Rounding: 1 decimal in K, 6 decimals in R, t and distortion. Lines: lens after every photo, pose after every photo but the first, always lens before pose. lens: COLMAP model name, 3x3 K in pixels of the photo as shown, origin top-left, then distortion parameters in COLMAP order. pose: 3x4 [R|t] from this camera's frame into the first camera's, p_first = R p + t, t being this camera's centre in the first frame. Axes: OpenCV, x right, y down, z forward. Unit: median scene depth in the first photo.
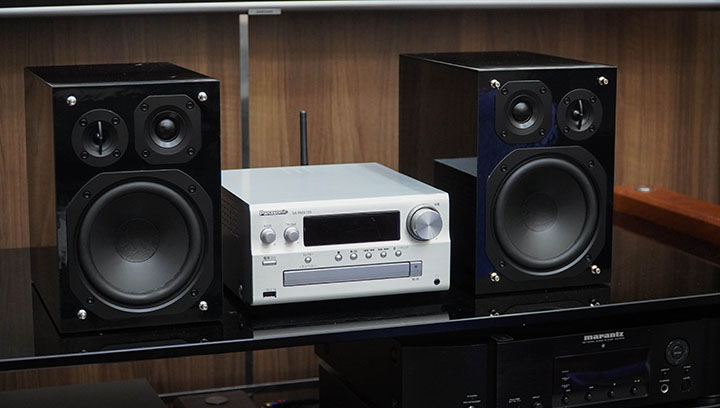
lens RADIAL K [[1466.6, 0, 360.7], [0, 1466.6, 202.4], [0, 0, 1]] dist [-0.242943, 0.000000]
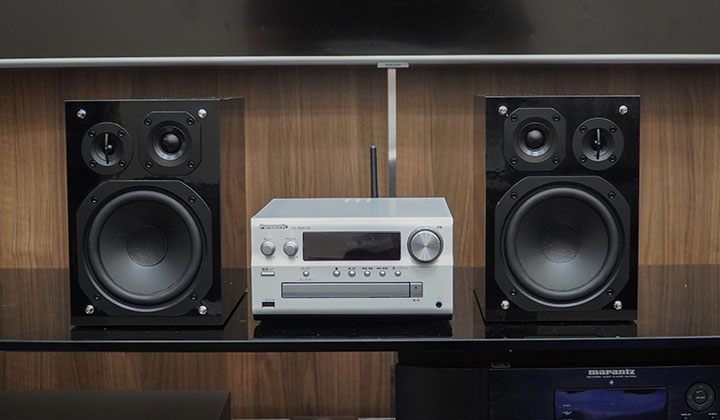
lens RADIAL K [[1269.6, 0, 361.4], [0, 1269.6, 204.3], [0, 0, 1]] dist [-0.145460, 0.000000]
pose [[0.938015, 0.026270, -0.345596, 0.305381], [-0.053632, 0.996115, -0.069850, 0.049723], [0.342419, 0.084056, 0.935780, 0.157141]]
